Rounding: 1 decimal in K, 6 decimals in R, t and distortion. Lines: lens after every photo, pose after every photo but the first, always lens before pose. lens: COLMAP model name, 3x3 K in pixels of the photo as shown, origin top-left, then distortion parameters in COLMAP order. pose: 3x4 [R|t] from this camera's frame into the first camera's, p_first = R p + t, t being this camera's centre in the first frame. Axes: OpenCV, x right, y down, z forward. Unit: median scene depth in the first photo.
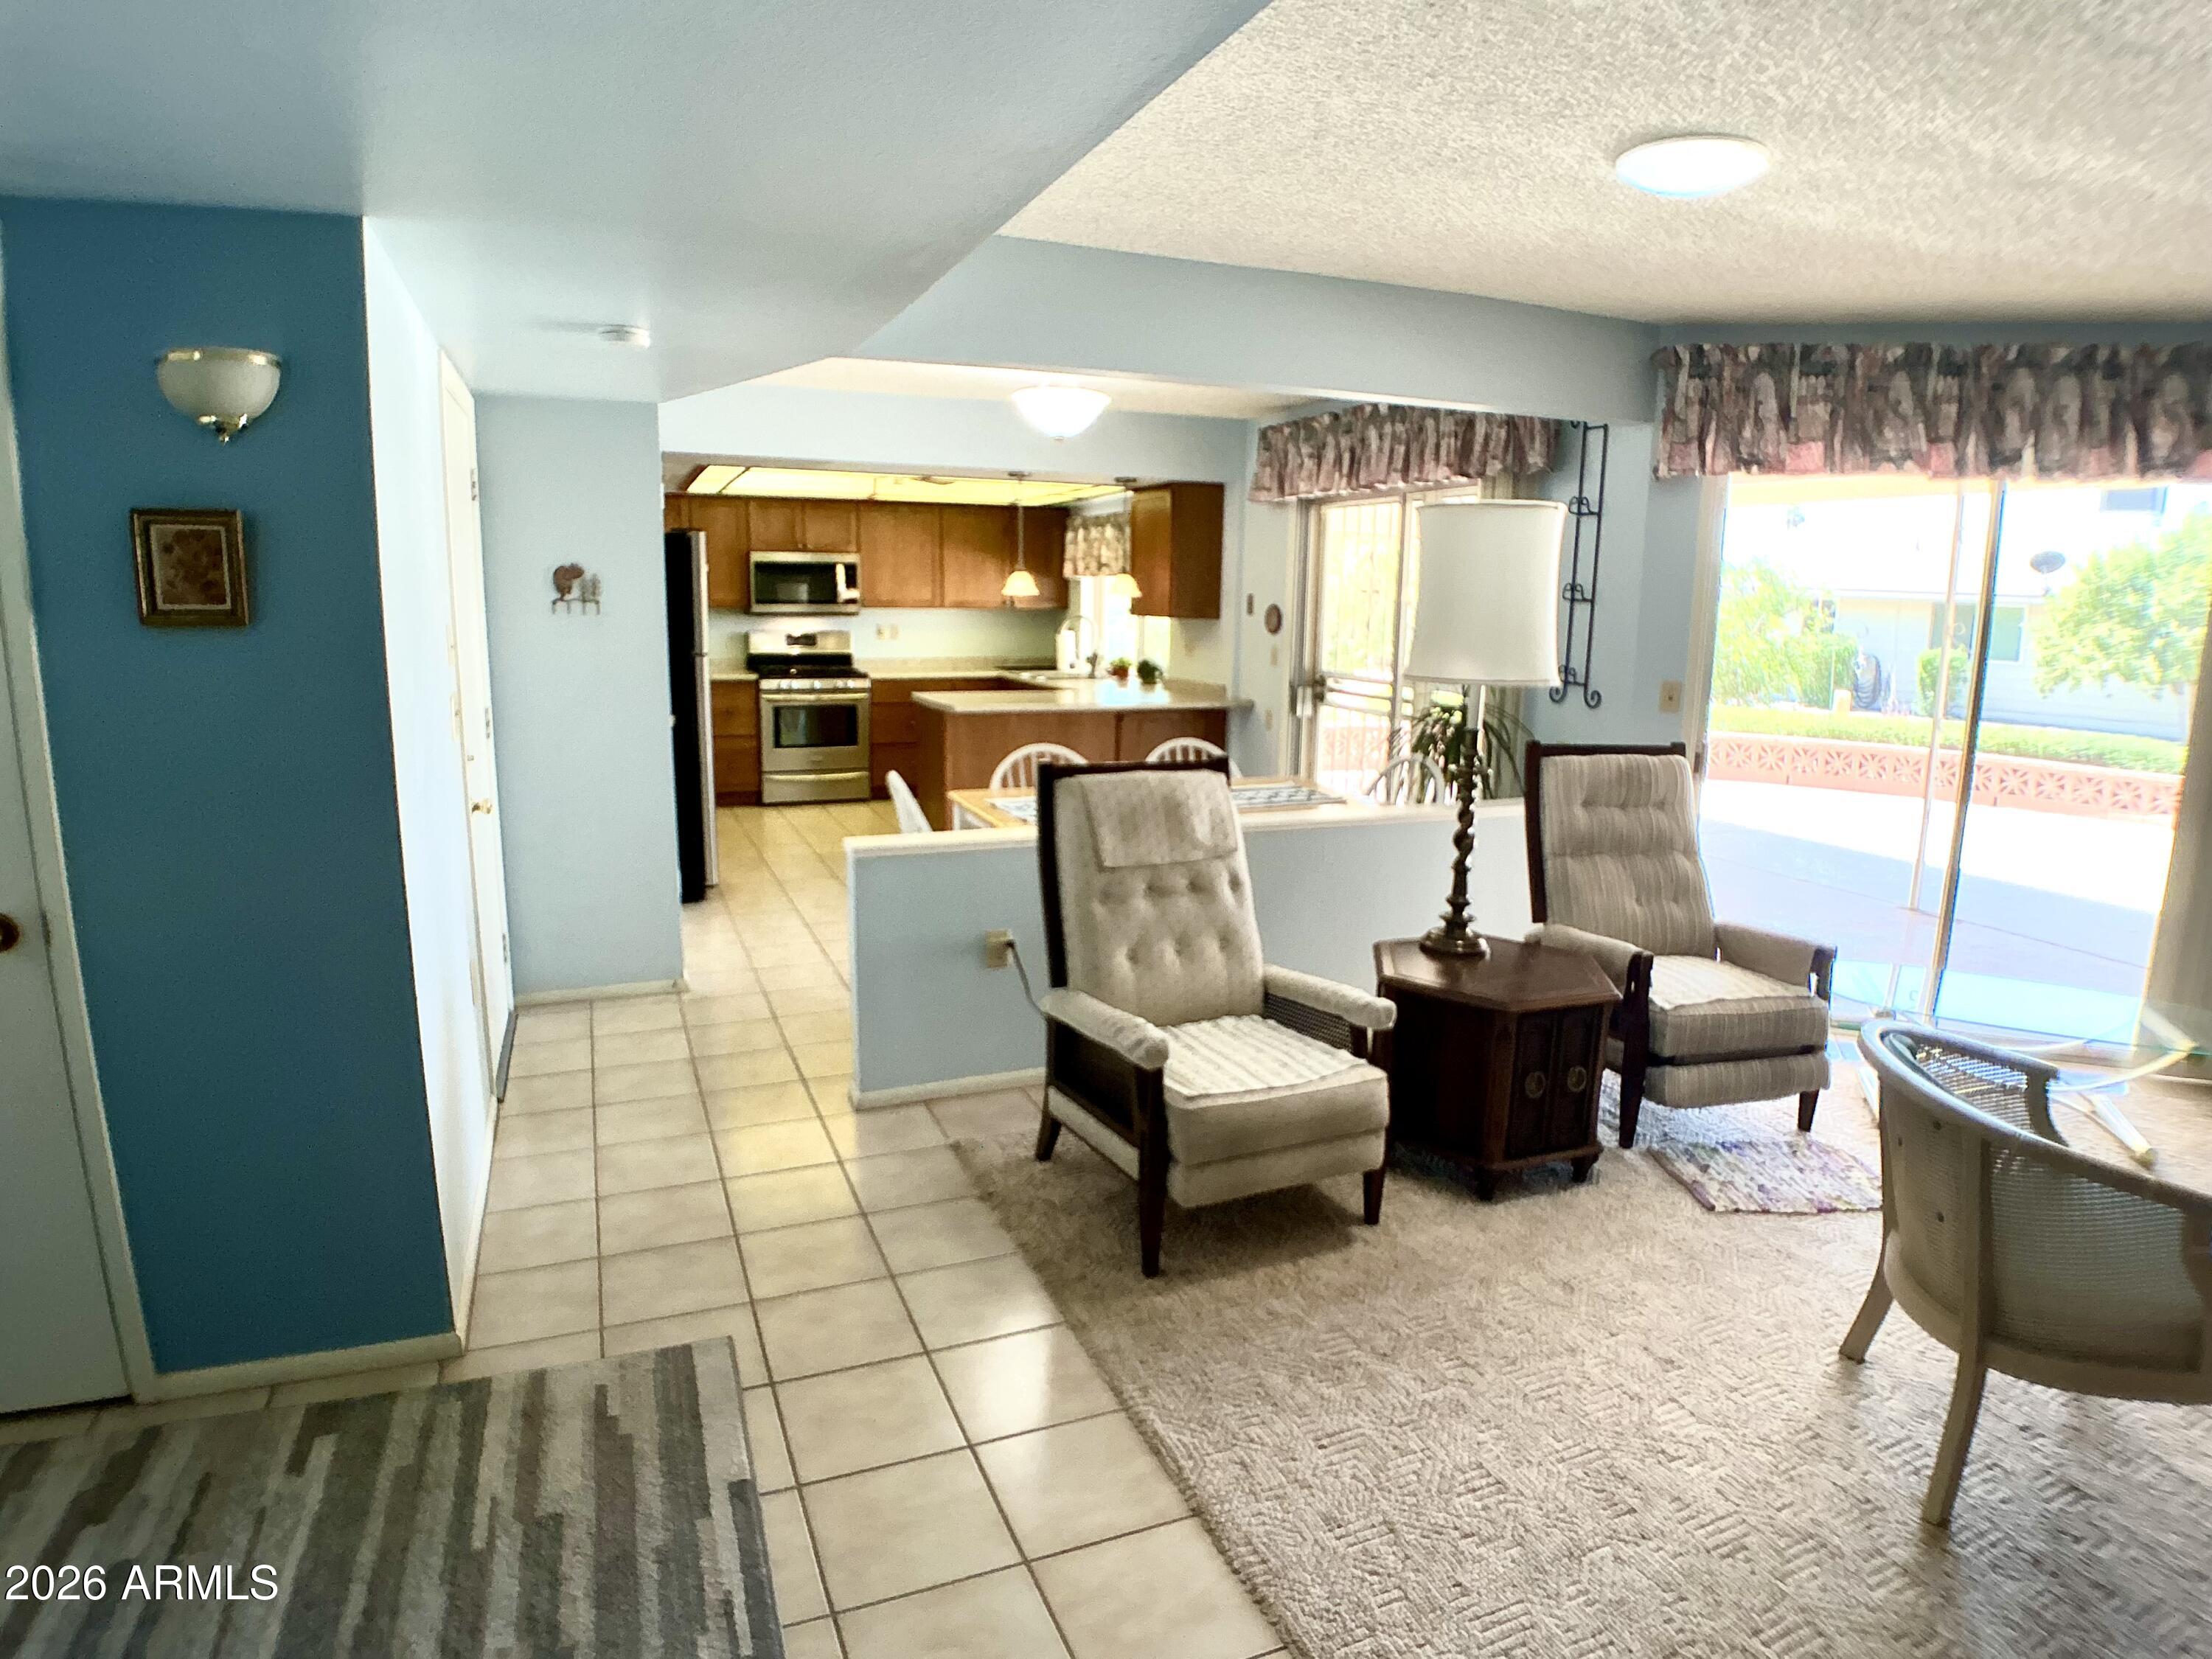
lens RADIAL K [[1267.4, 0, 1115.4], [0, 1267.4, 835.3], [0, 0, 1]] dist [-0.081895, 0.002918]
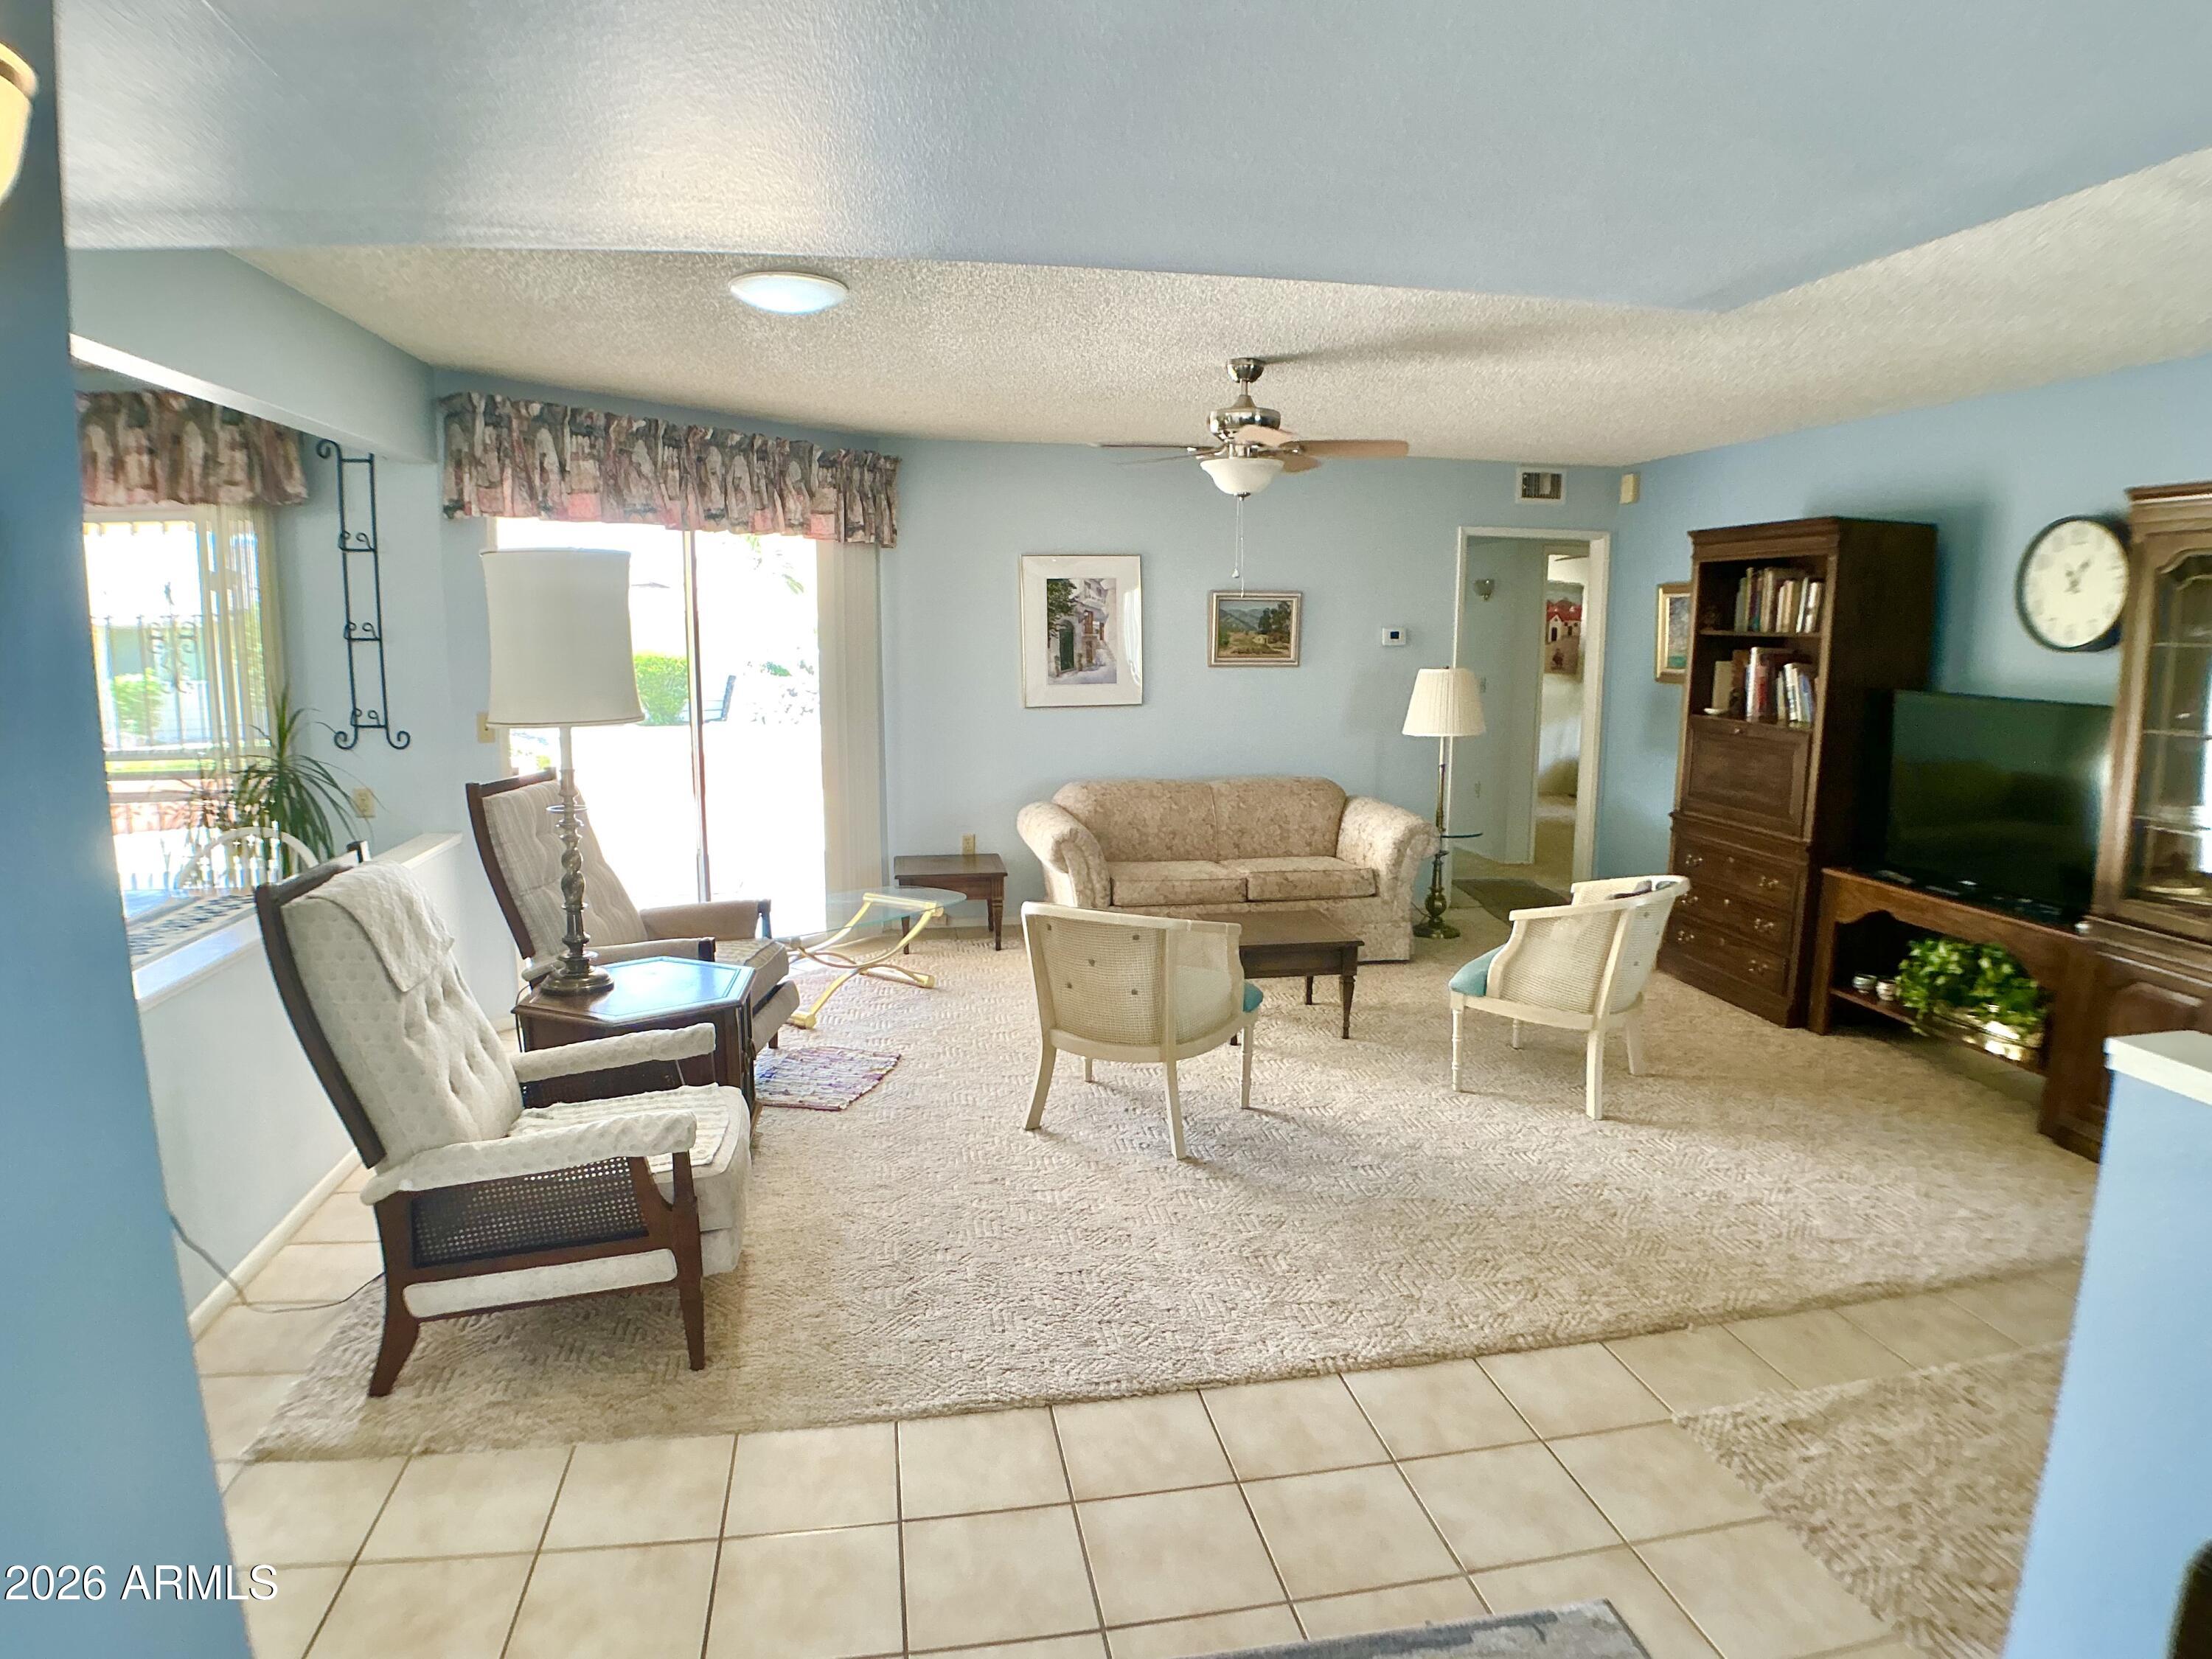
lens RADIAL K [[1267.4, 0, 1115.4], [0, 1267.4, 835.3], [0, 0, 1]] dist [-0.081895, 0.002918]
pose [[0.214233, -0.177518, 0.960516, -0.683079], [0.185244, 0.972885, 0.138487, -0.104133], [-0.959056, 0.148261, 0.241308, 0.386663]]
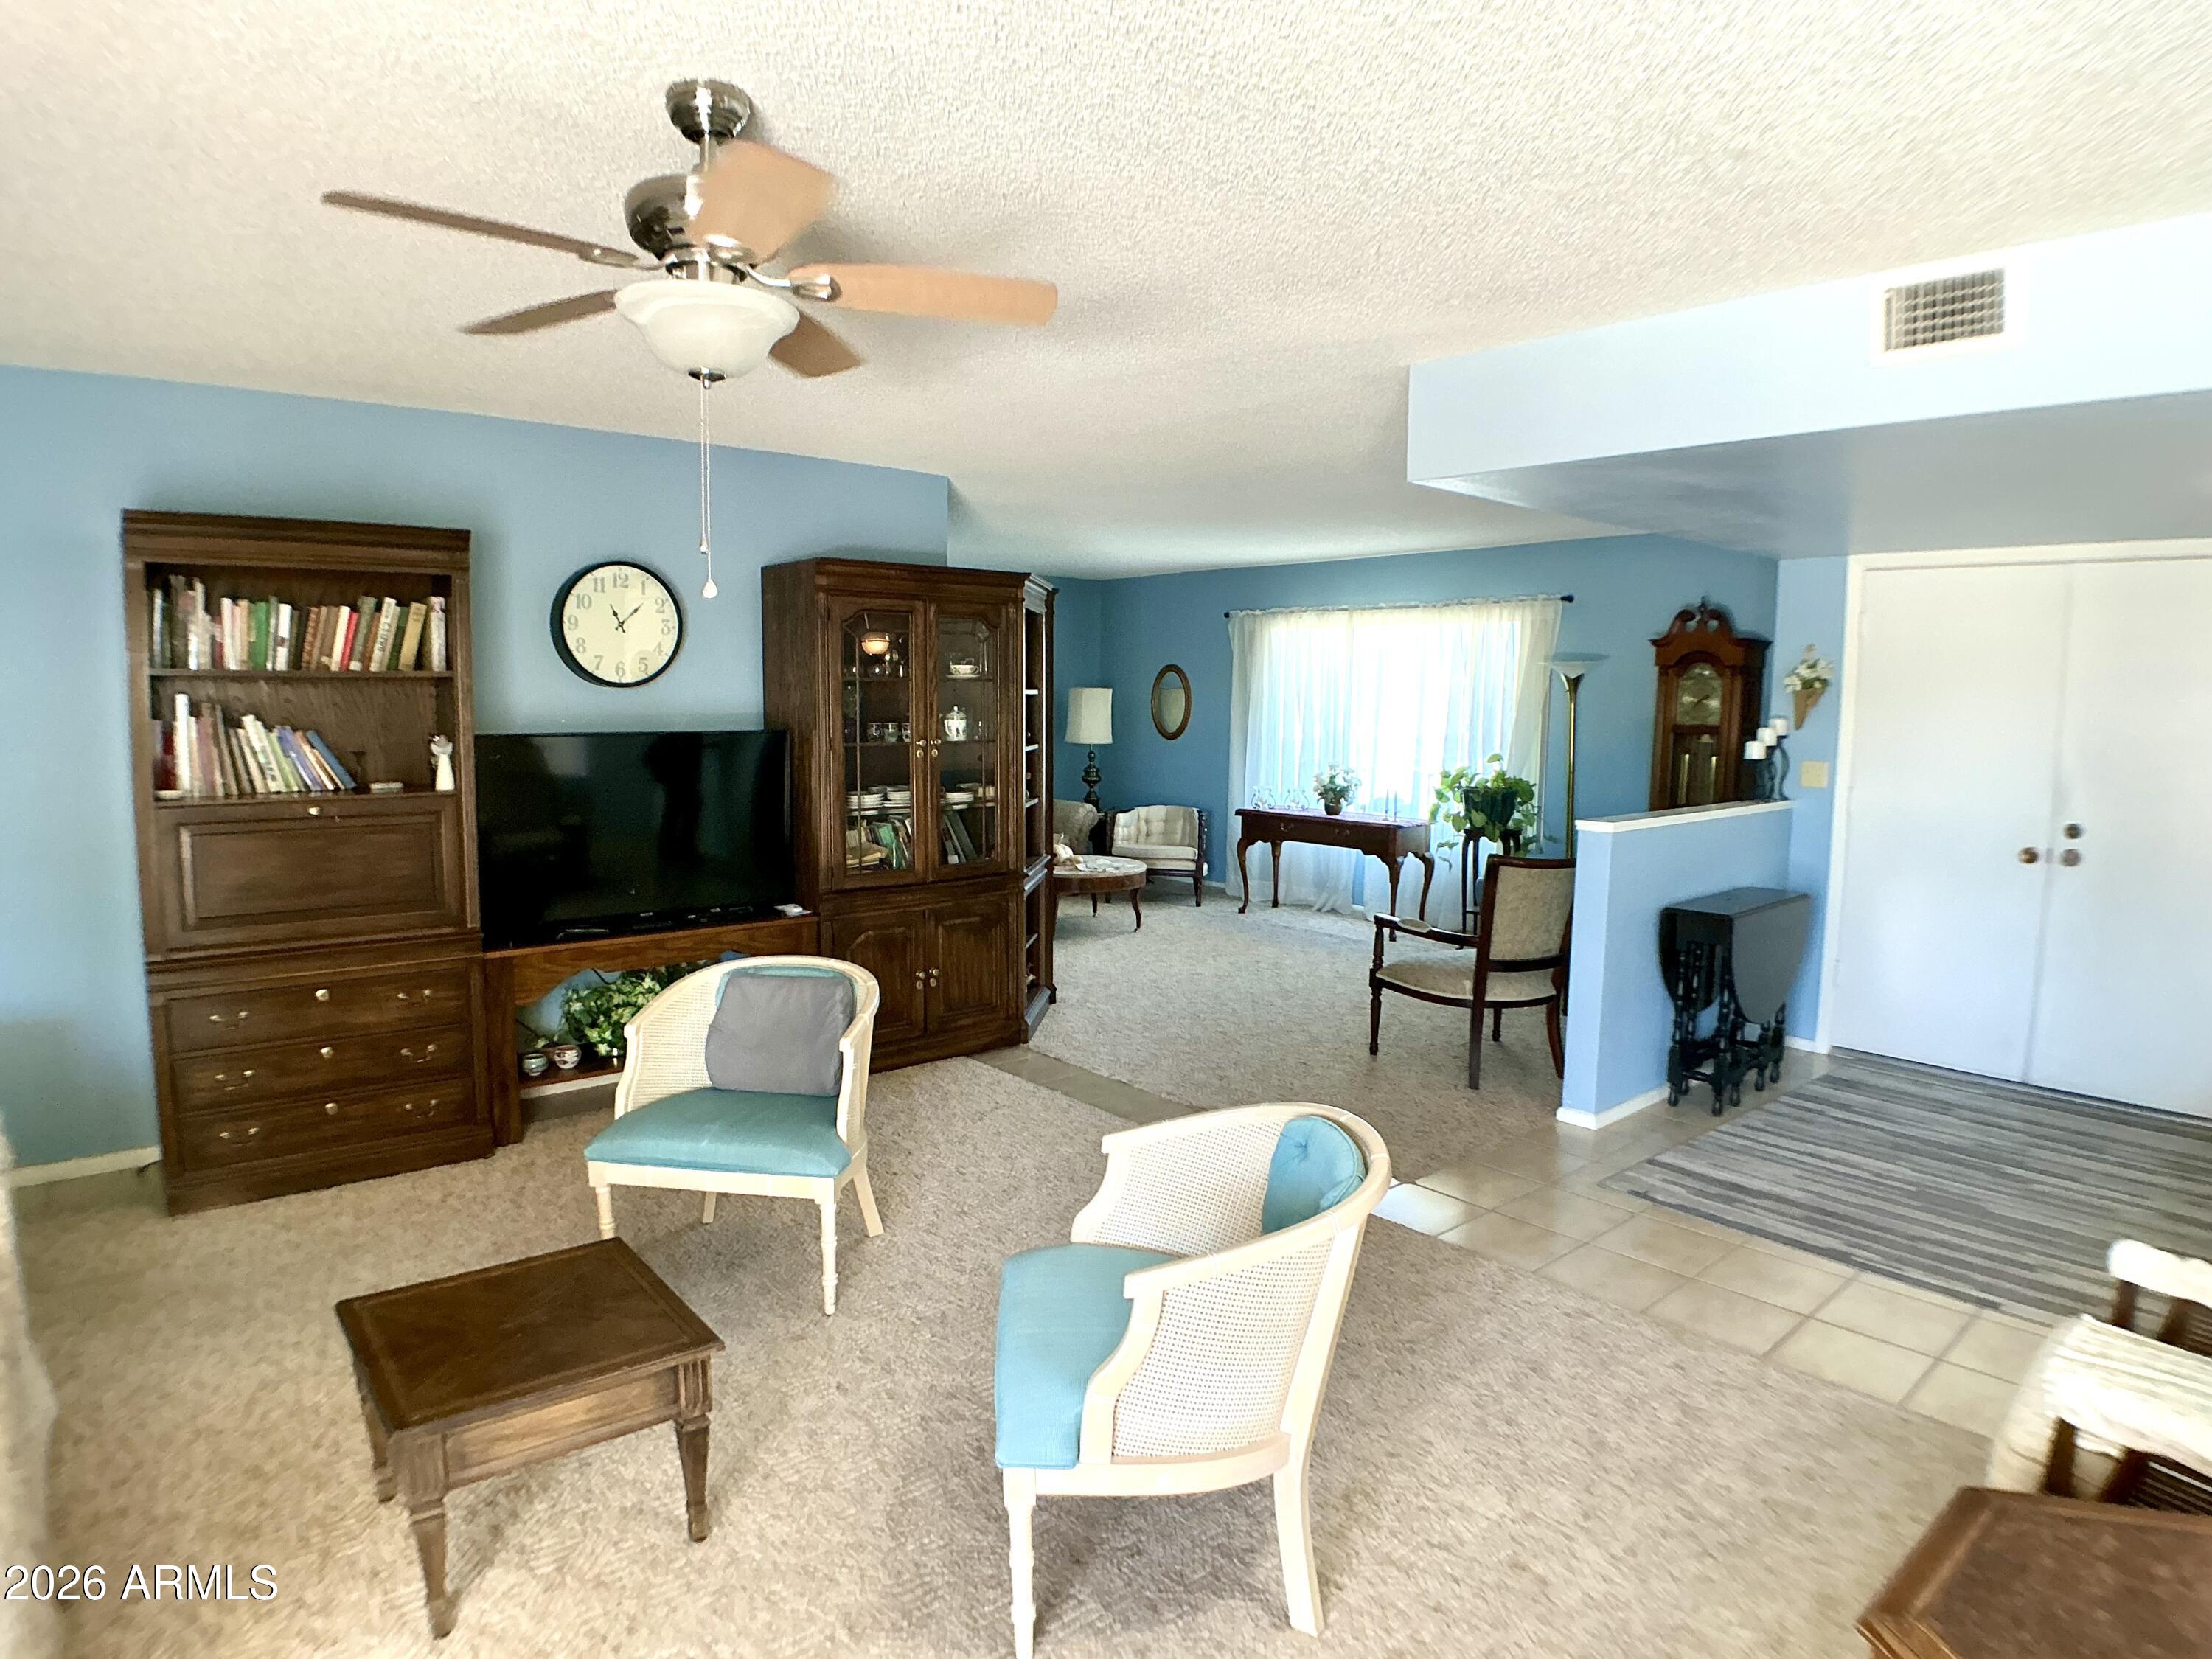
lens RADIAL K [[1267.4, 0, 1115.4], [0, 1267.4, 835.3], [0, 0, 1]] dist [-0.081895, 0.002918]
pose [[-0.951015, 0.003929, -0.309120, 0.811432], [-0.088798, 0.954310, 0.285318, -0.235418], [0.296117, 0.298791, -0.907215, 1.276946]]
